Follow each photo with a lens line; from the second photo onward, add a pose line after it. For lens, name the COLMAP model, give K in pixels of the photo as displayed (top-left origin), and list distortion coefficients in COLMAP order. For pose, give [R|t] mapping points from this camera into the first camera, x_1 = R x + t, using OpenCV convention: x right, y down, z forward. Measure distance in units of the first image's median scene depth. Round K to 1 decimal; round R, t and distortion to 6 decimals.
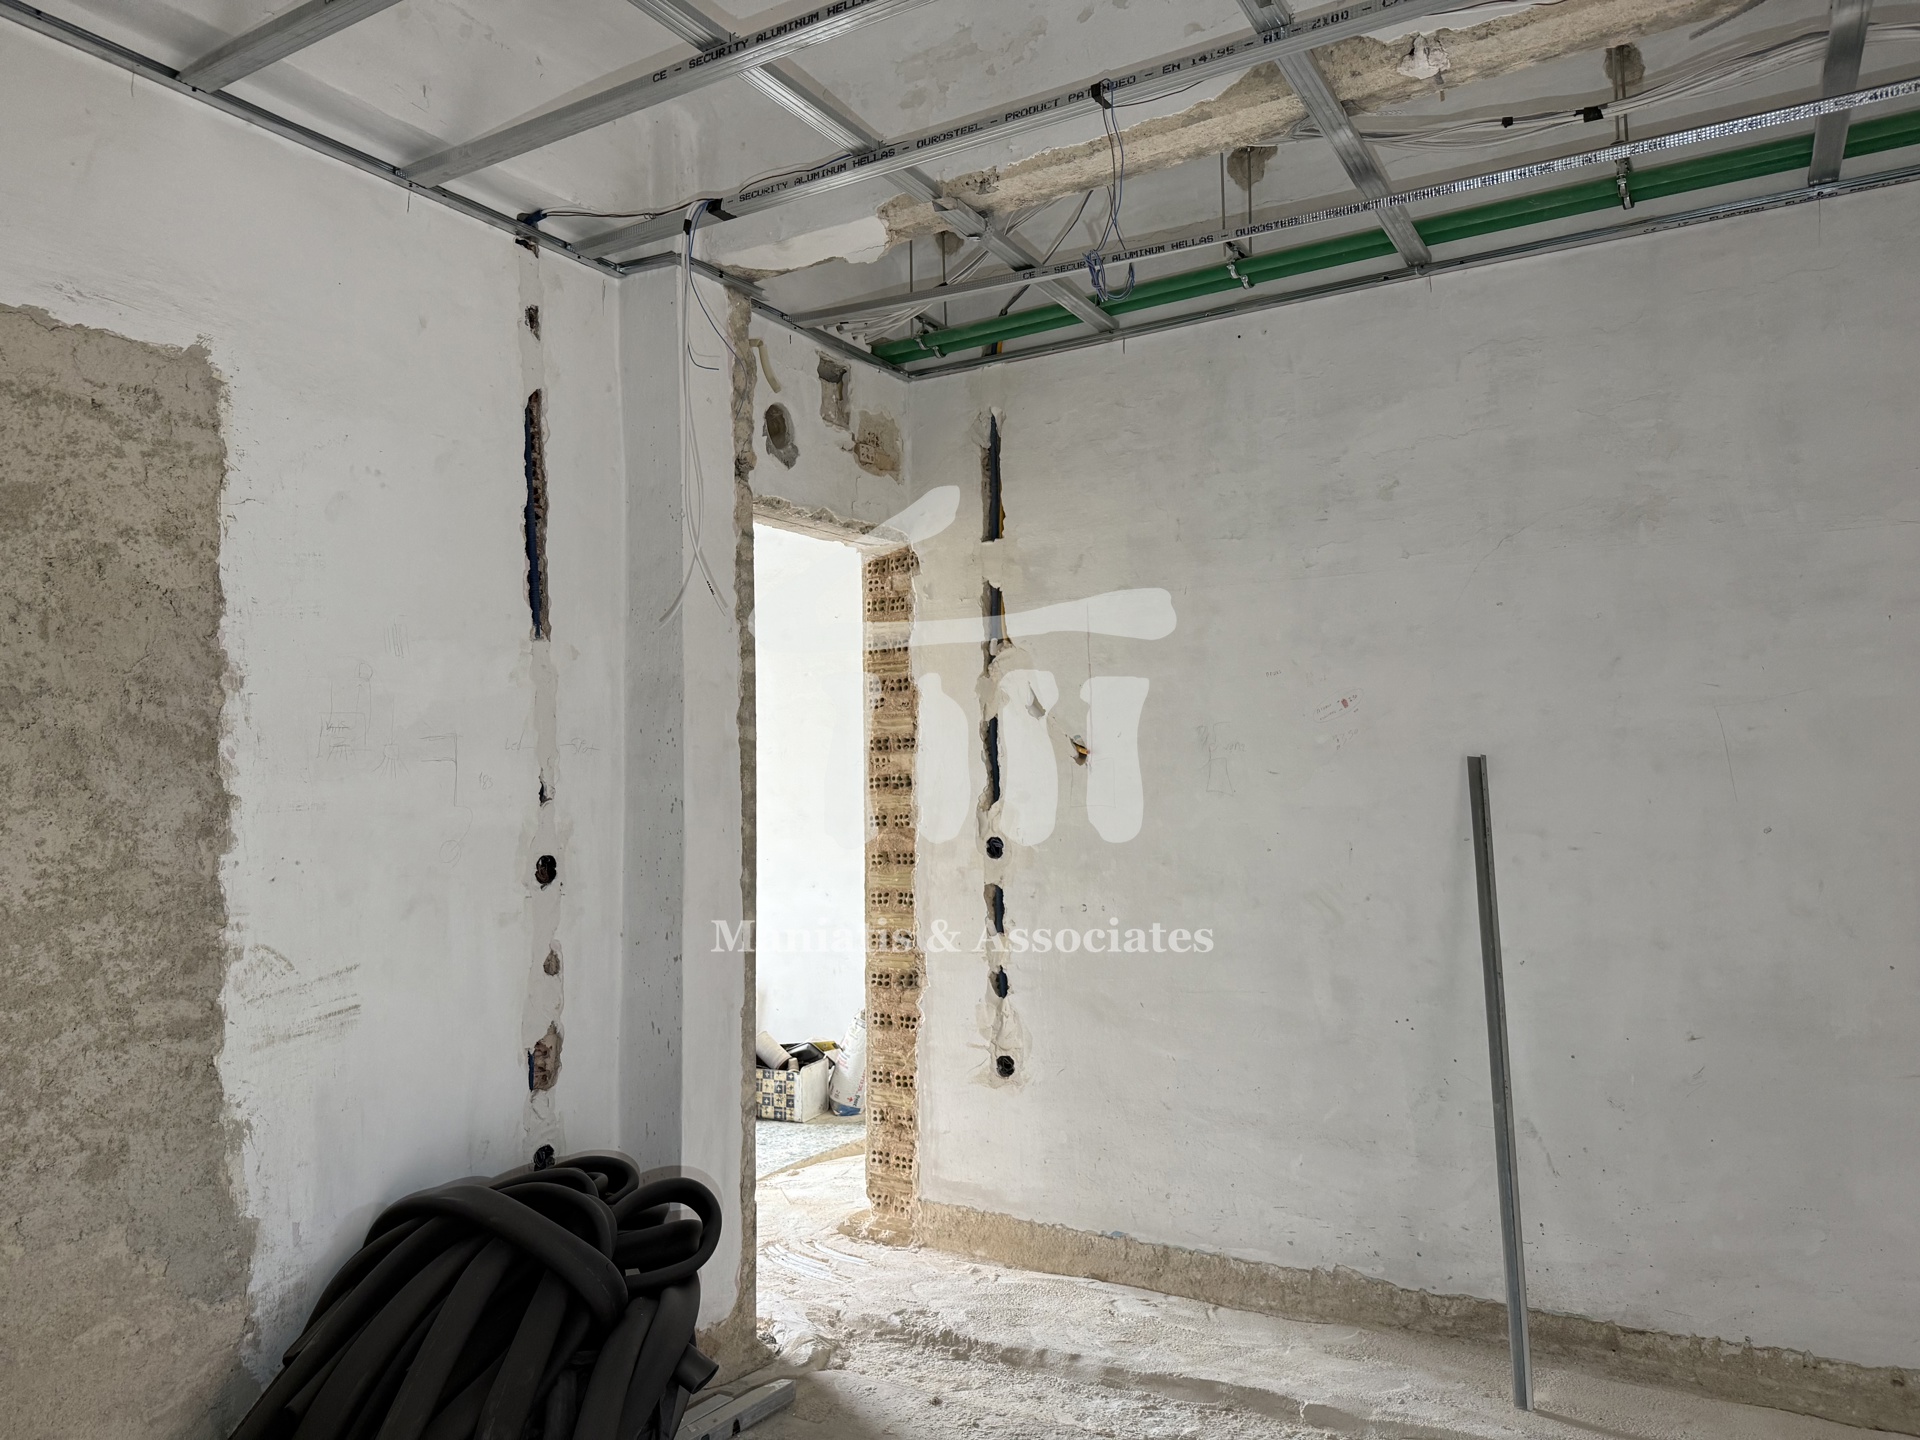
lens RADIAL K [[1352.6, 0, 970.4], [0, 1352.6, 724.7], [0, 0, 1]] dist [0.026943, -0.038877]
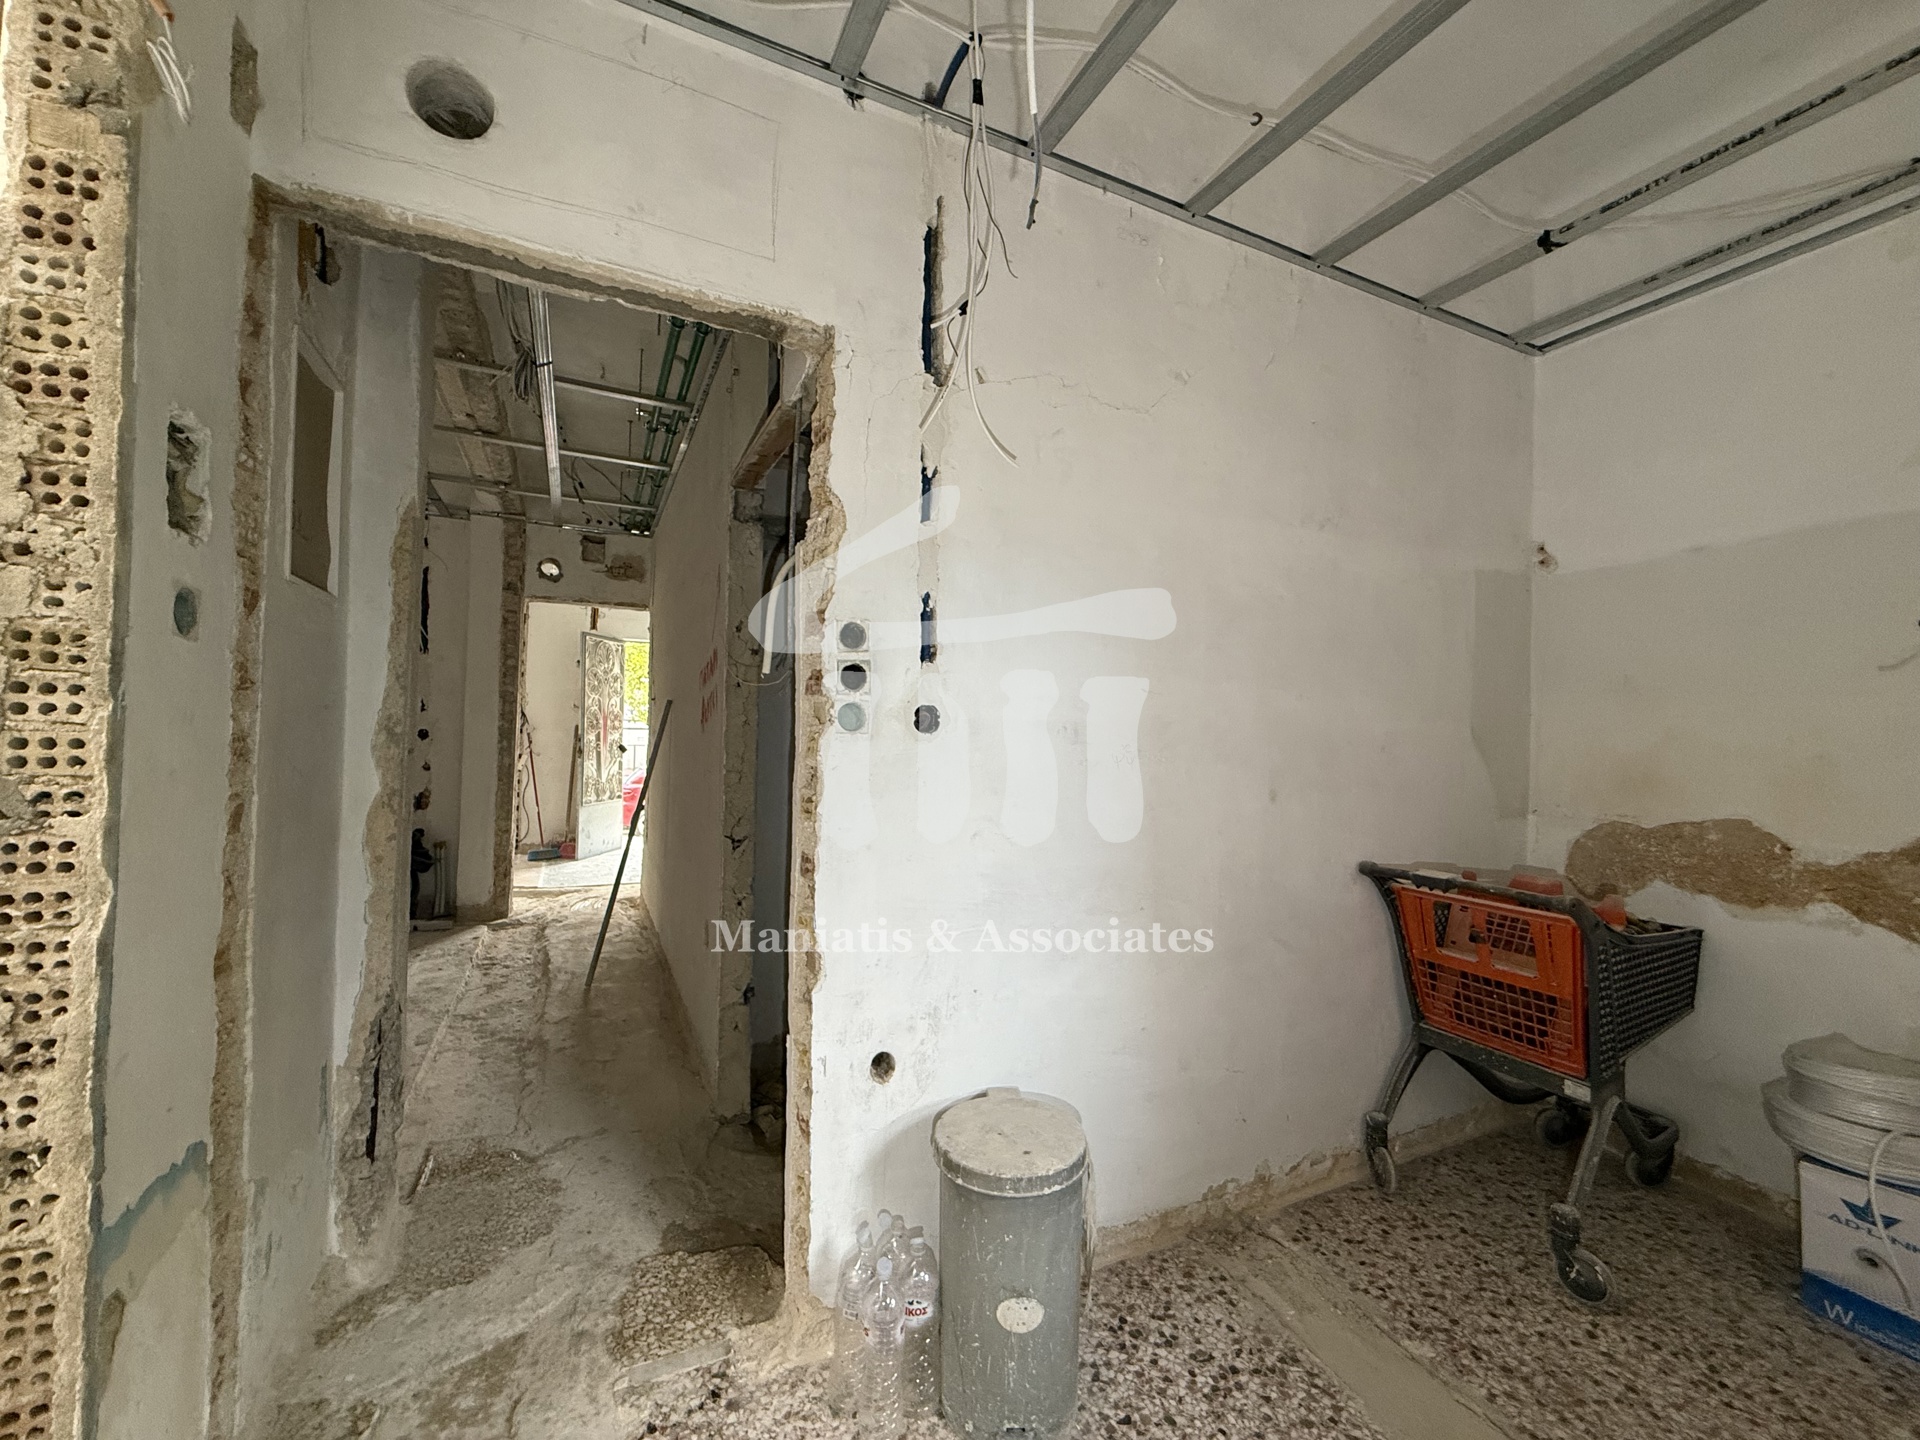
lens RADIAL K [[766.1, 0, 954.8], [0, 766.1, 718.4], [0, 0, 1]] dist [0.000011, 0.000122]
pose [[0.835394, 0.026759, -0.549000, 1.547284], [-0.013942, 0.999524, 0.027503, 0.013633], [0.549475, -0.015322, 0.835369, 0.265174]]
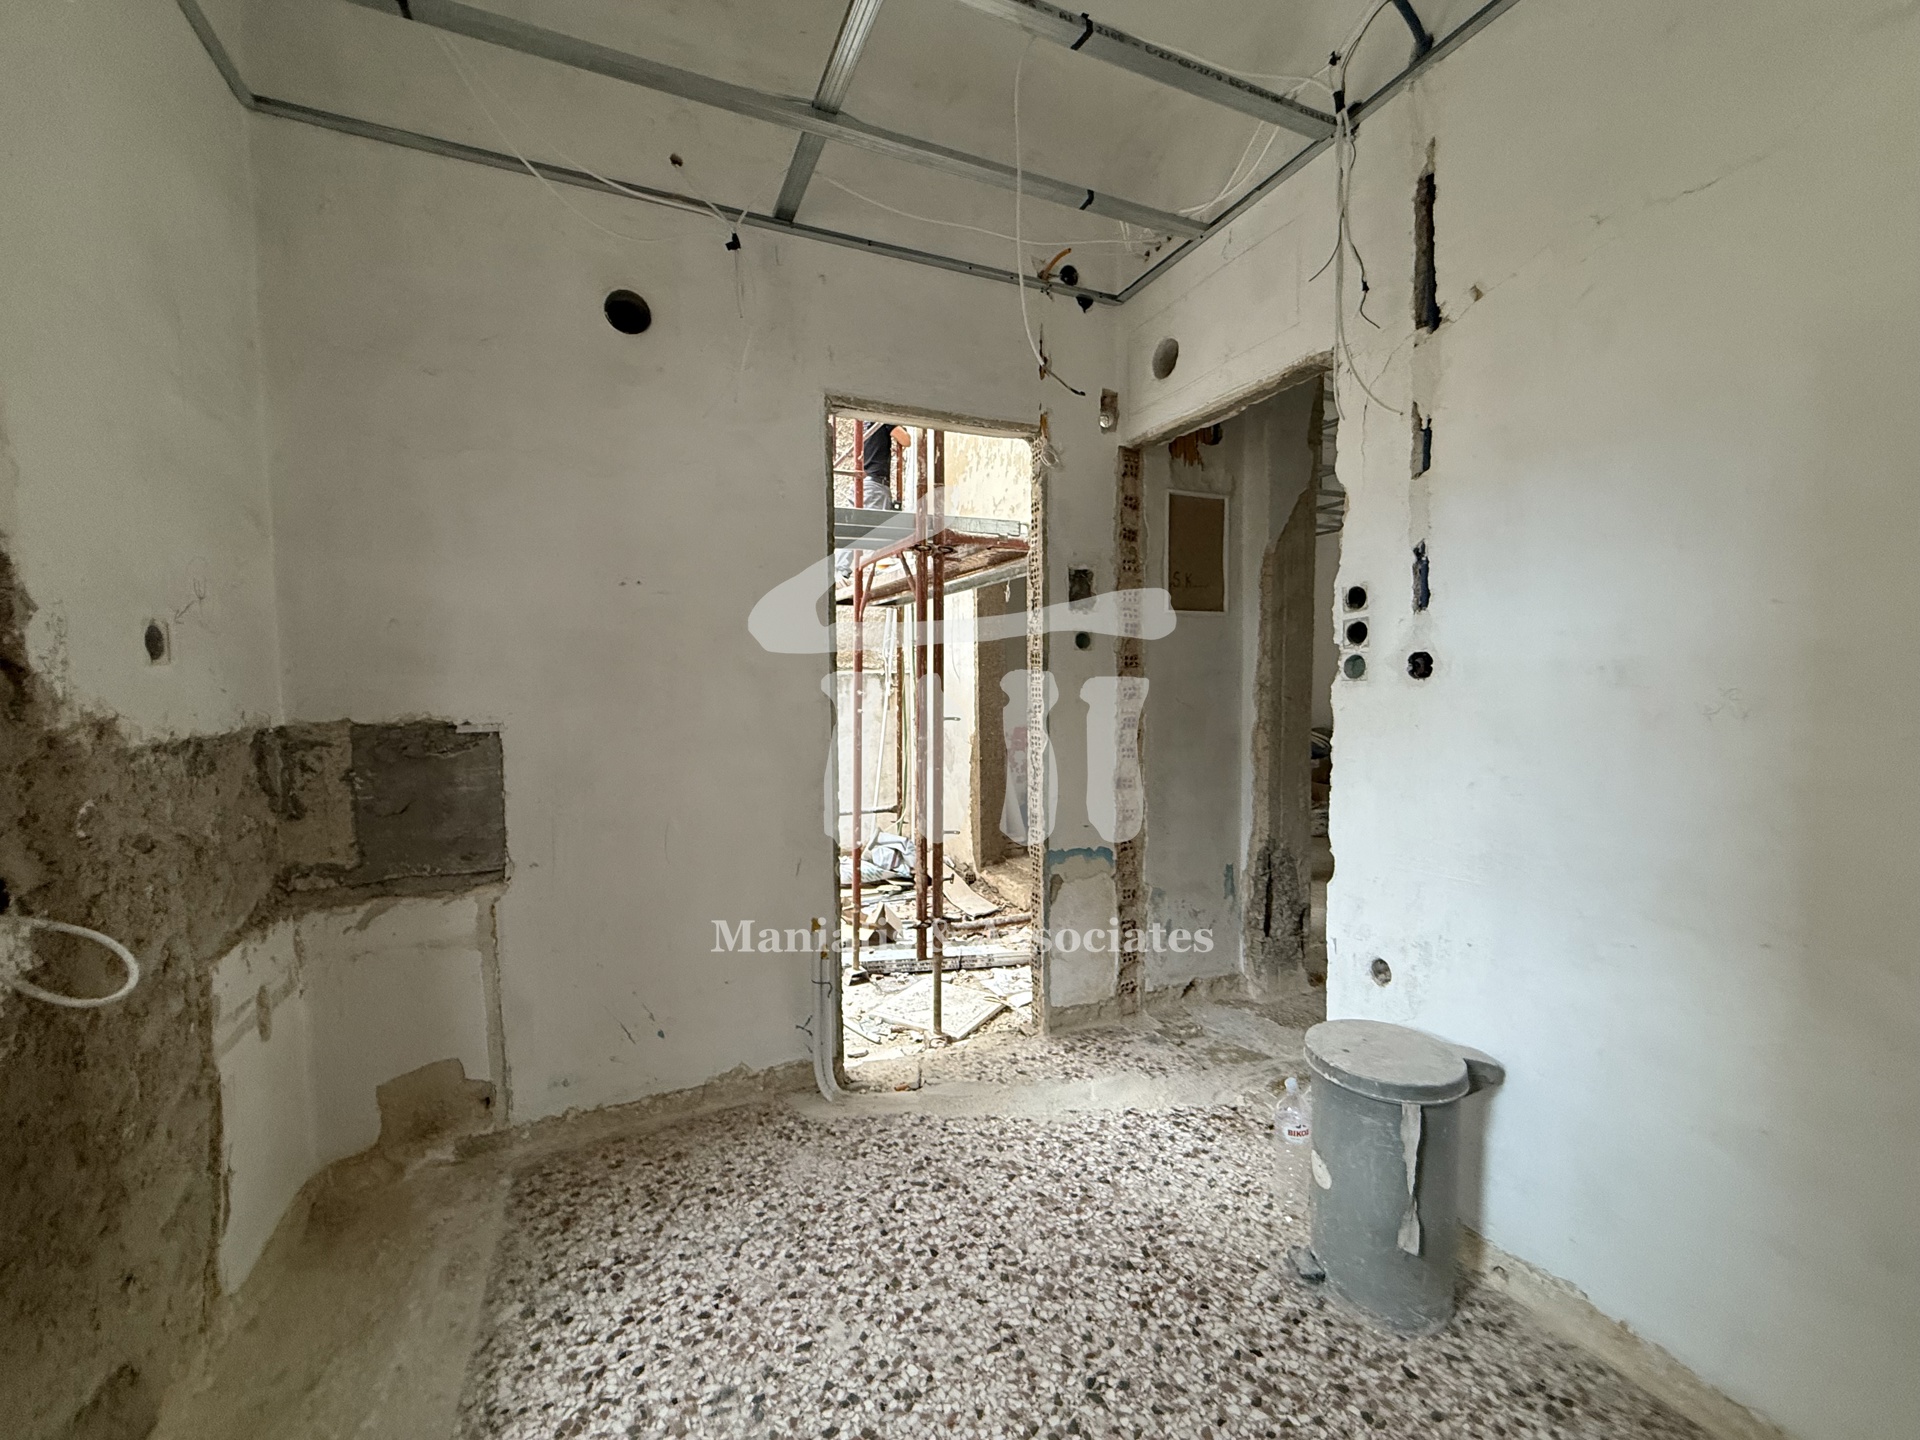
lens RADIAL K [[767.6, 0, 953.0], [0, 767.6, 718.2], [0, 0, 1]] dist [-0.000970, 0.000171]
pose [[-0.581280, 0.062986, -0.811262, 1.902568], [0.051773, 0.997842, 0.040375, 0.027839], [0.812055, -0.018533, -0.583287, 0.766236]]
